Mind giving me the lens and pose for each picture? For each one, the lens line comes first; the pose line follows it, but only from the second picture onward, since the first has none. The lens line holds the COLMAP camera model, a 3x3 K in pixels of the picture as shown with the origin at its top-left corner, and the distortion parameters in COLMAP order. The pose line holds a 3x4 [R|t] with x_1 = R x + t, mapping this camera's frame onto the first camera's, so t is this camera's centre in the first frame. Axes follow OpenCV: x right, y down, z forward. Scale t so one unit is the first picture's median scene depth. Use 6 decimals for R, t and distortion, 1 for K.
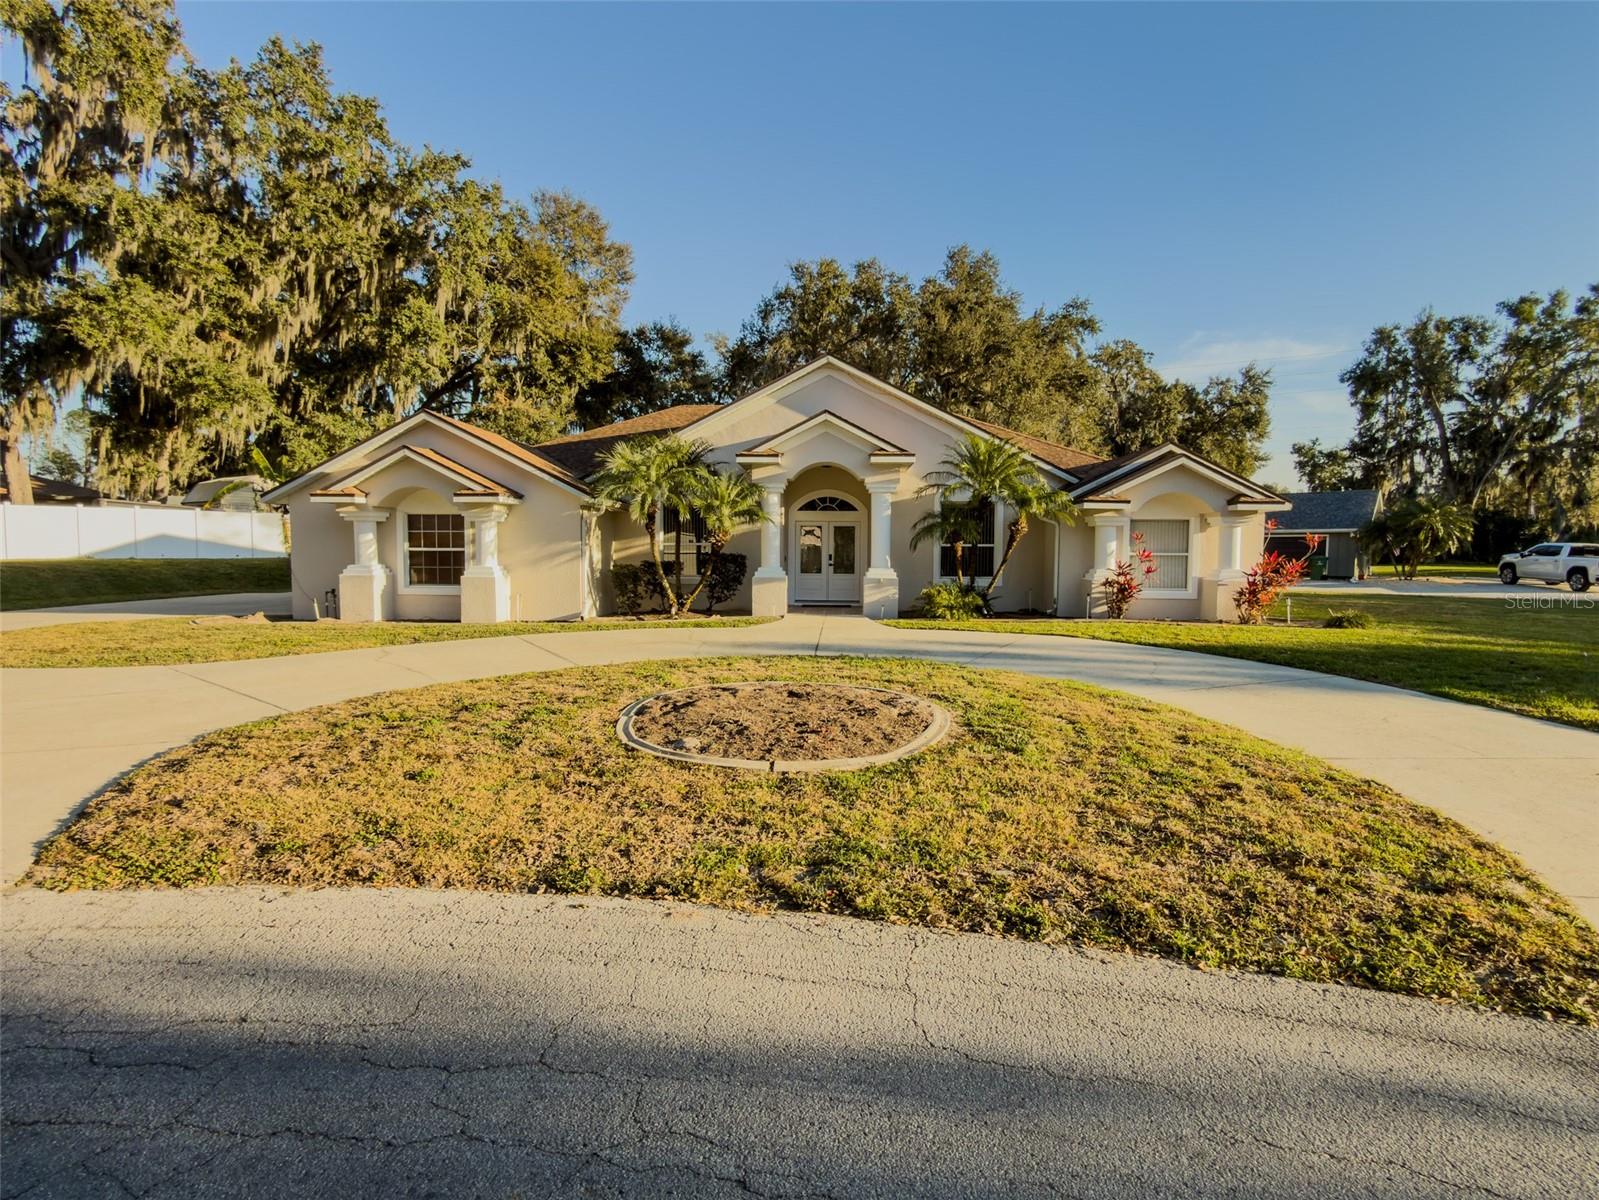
lens RADIAL K [[814.7, 0, 799.5], [0, 814.7, 600.0], [0, 0, 1]] dist [0.000519, 0.000088]
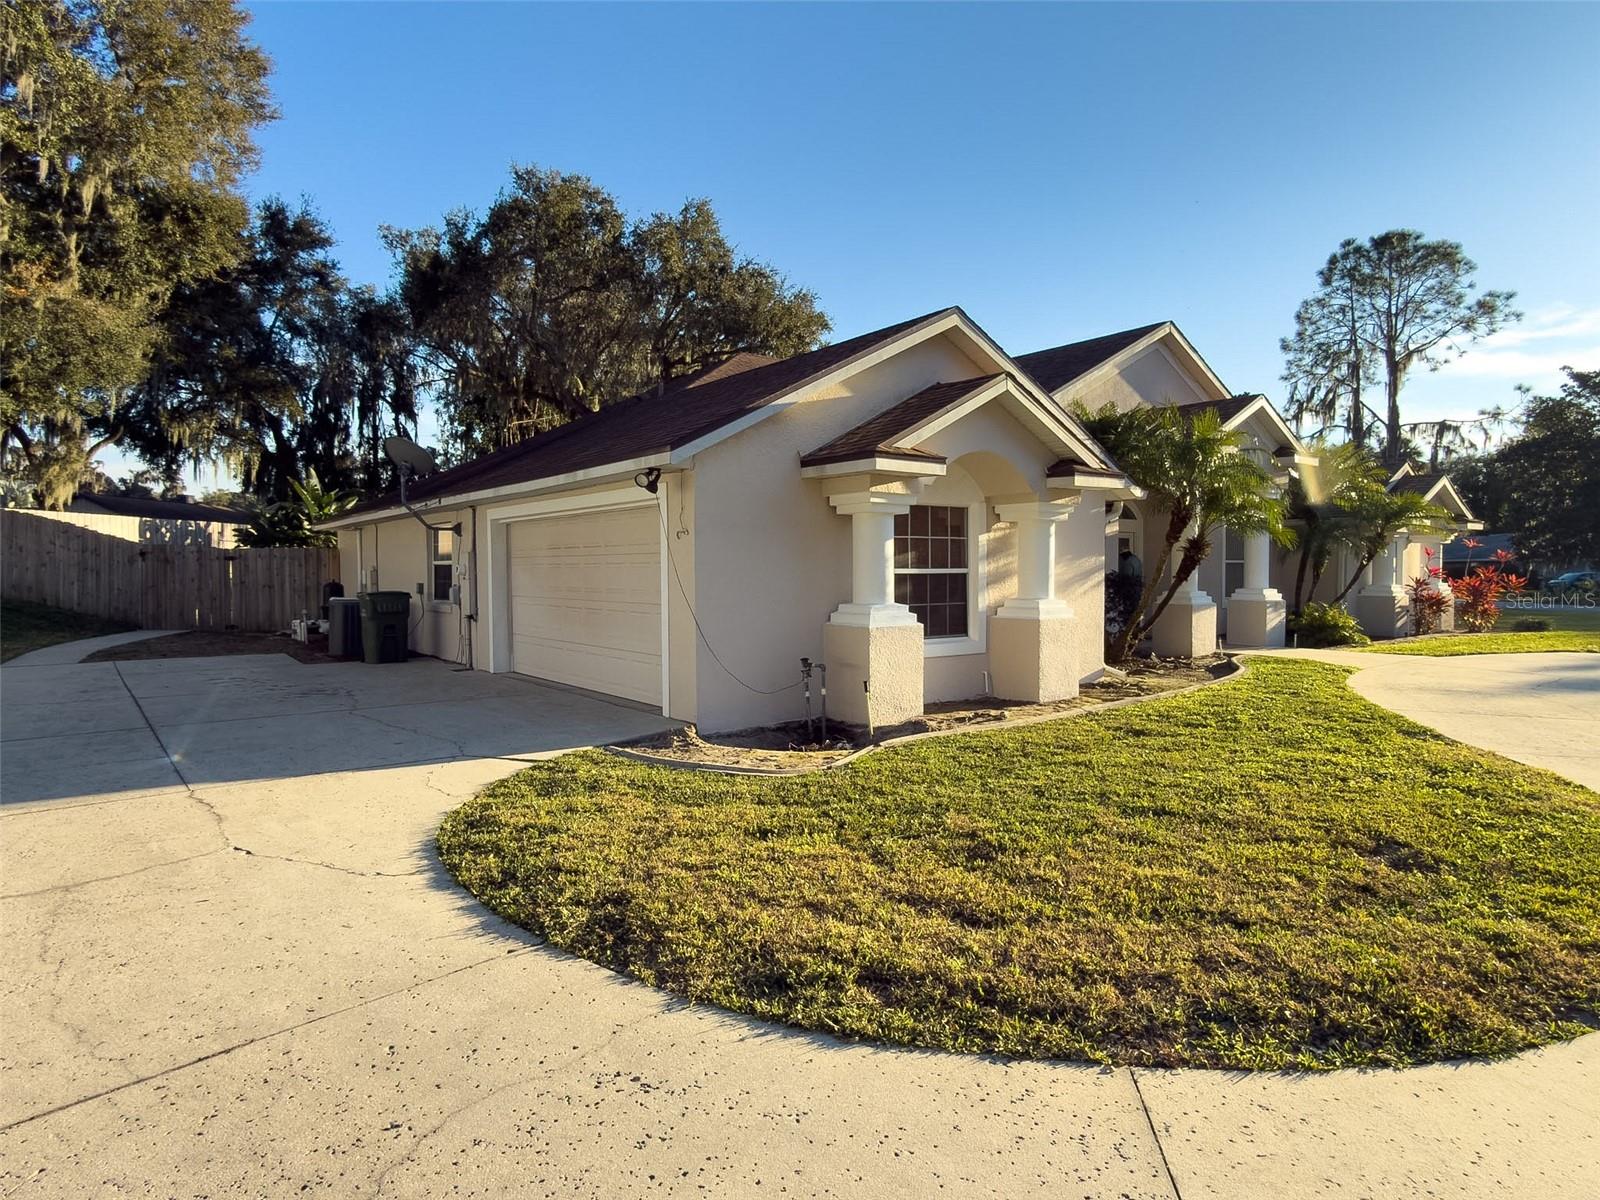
lens RADIAL K [[913.4, 0, 800.0], [0, 913.4, 600.0], [0, 0, 1]] dist [0.000258, 0.000273]
pose [[0.757425, -0.035167, 0.651974, -0.693330], [0.055003, 0.998436, -0.010044, -0.034043], [-0.650601, 0.043468, 0.758175, 0.505068]]
